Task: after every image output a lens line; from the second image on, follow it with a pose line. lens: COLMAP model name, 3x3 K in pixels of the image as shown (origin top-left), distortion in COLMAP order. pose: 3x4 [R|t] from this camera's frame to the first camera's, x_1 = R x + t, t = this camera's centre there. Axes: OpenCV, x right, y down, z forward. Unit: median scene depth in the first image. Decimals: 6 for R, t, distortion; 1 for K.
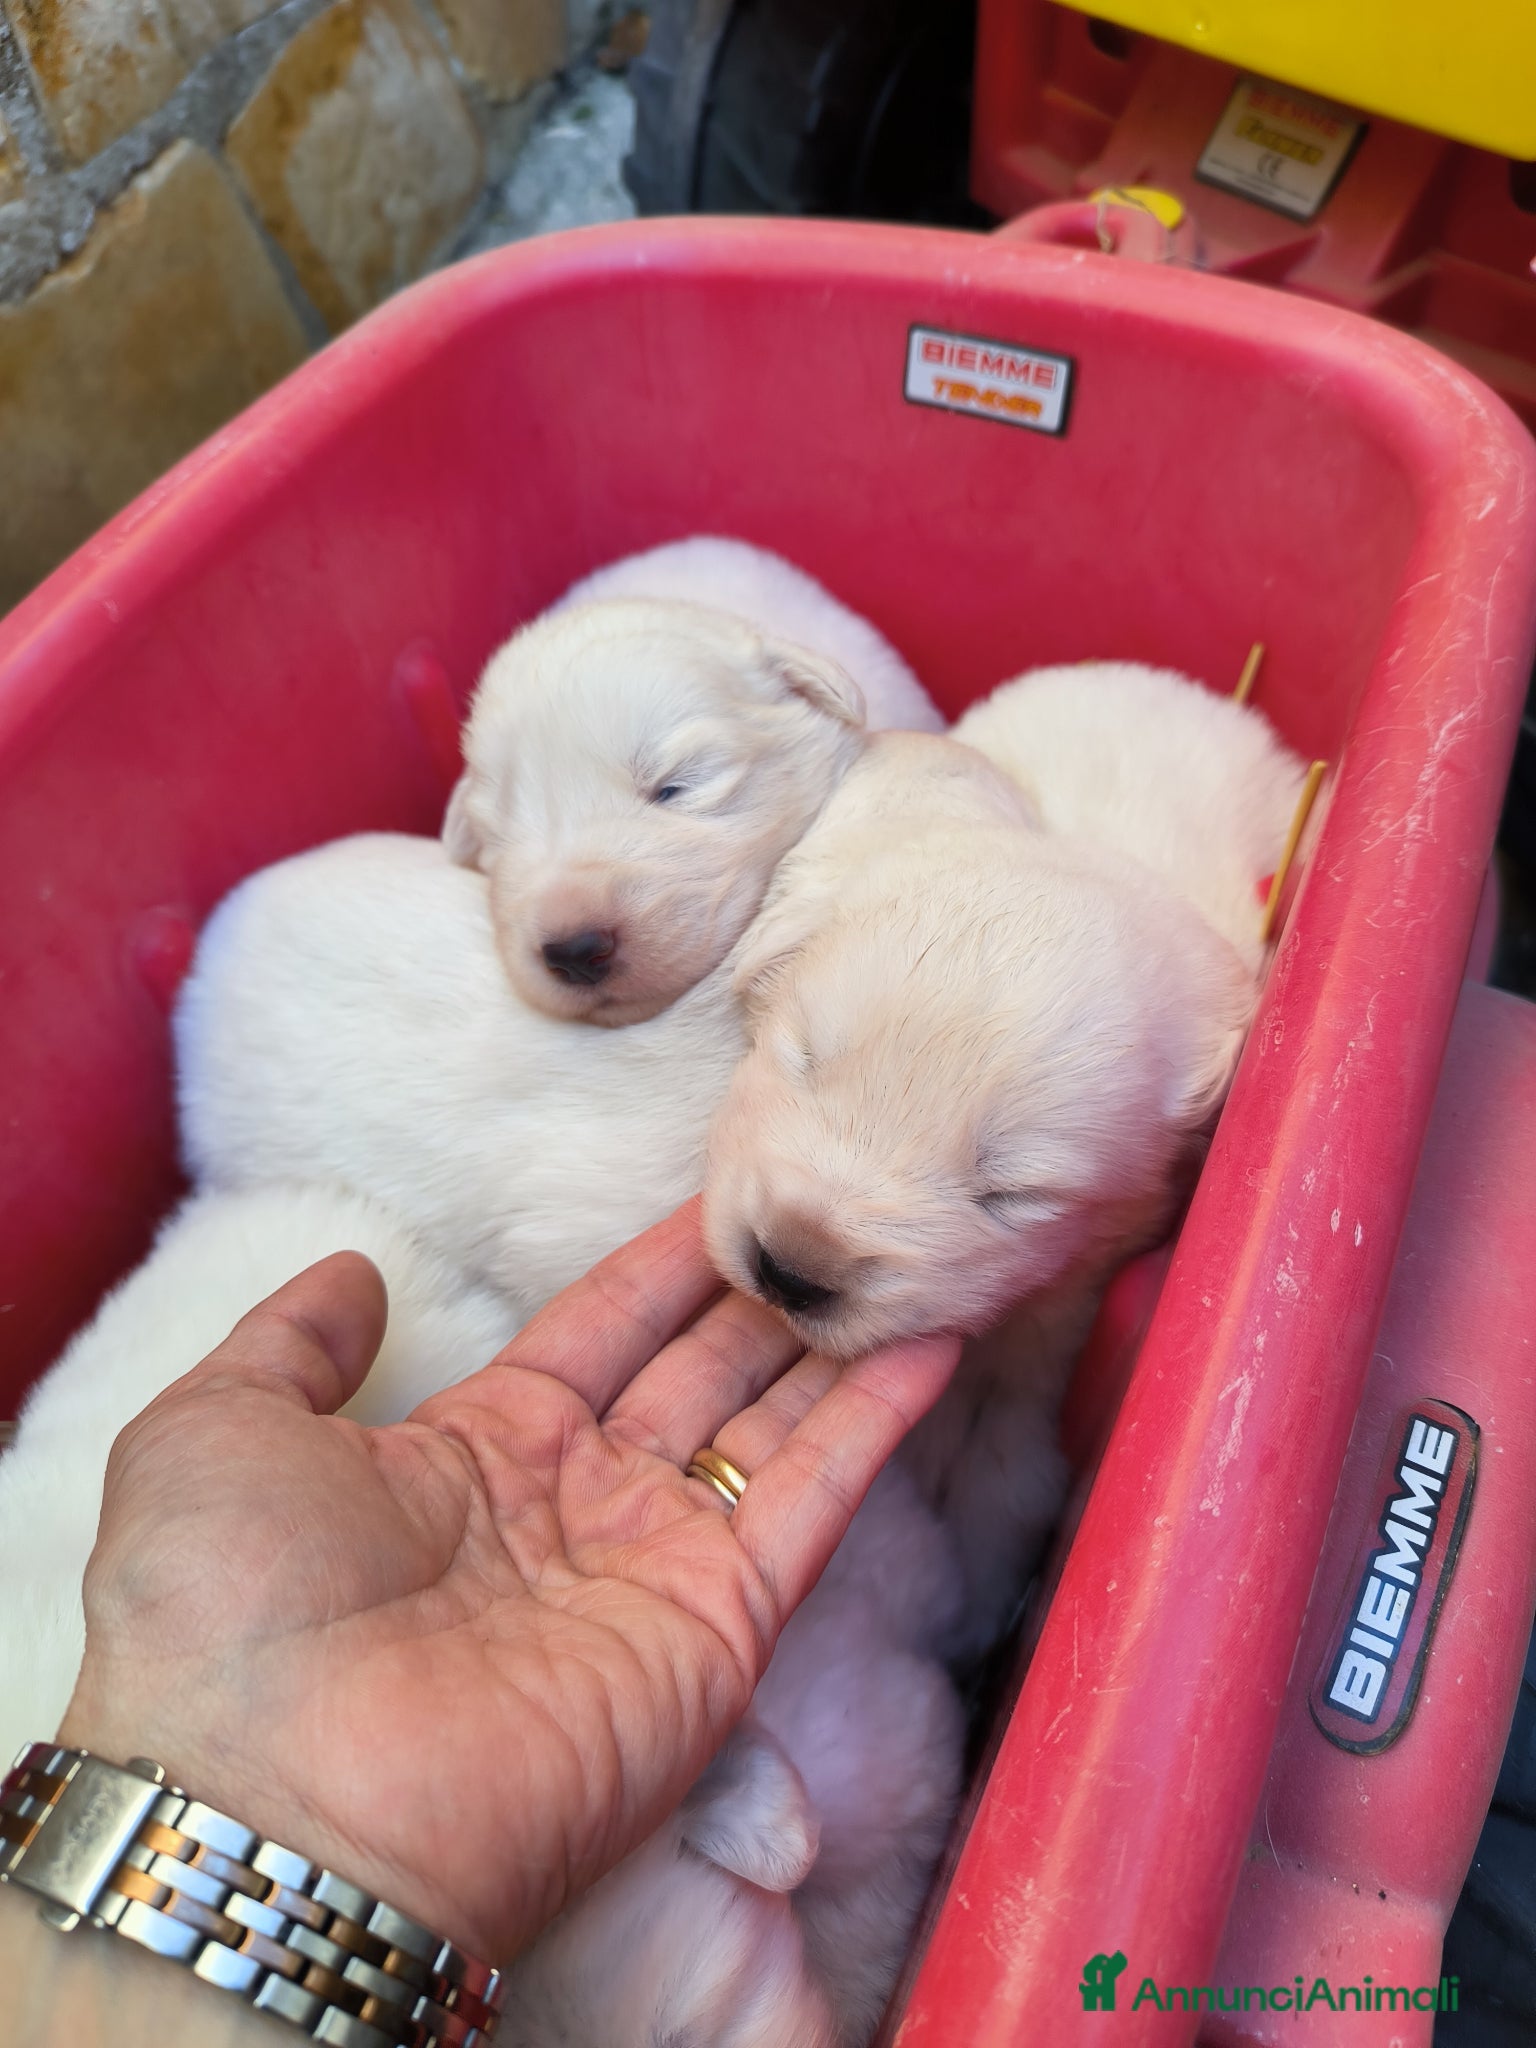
lens RADIAL K [[1499.5, 0, 804.0], [0, 1499.5, 1059.9], [0, 0, 1]] dist [-0.060643, 0.027070]
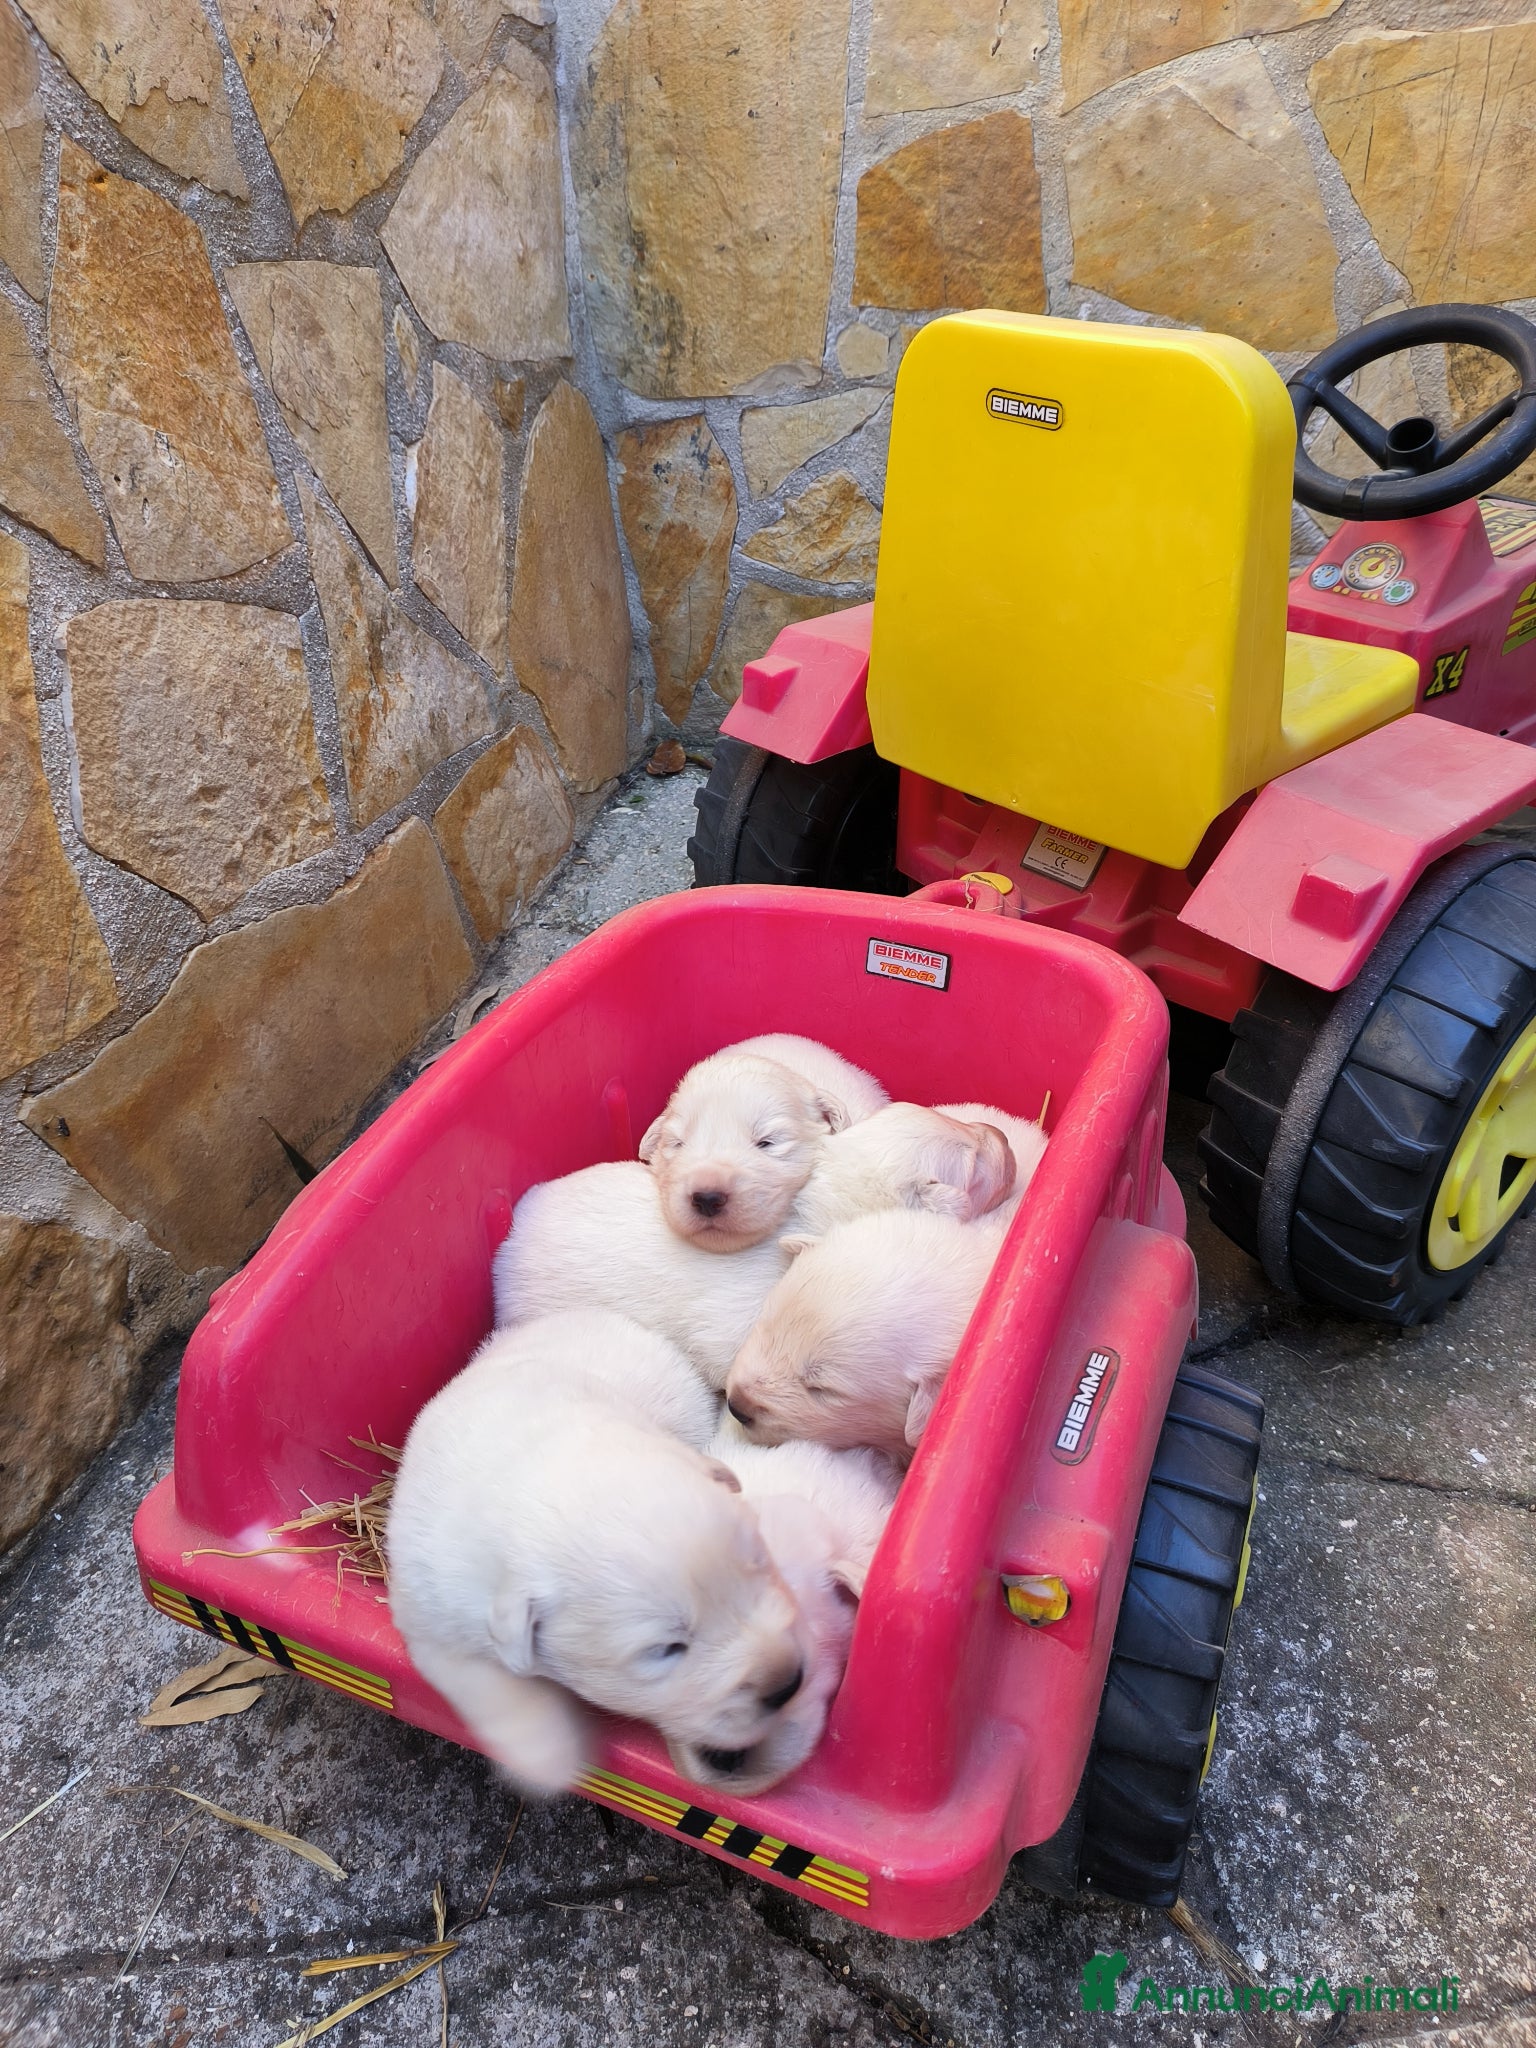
lens RADIAL K [[1520.5, 0, 753.0], [0, 1520.5, 1018.1], [0, 0, 1]] dist [-0.004283, -0.005852]
pose [[0.999475, 0.030253, 0.011618, -0.082638], [-0.023224, 0.918697, -0.394279, 0.325907], [-0.022602, 0.393802, 0.918918, -0.657880]]
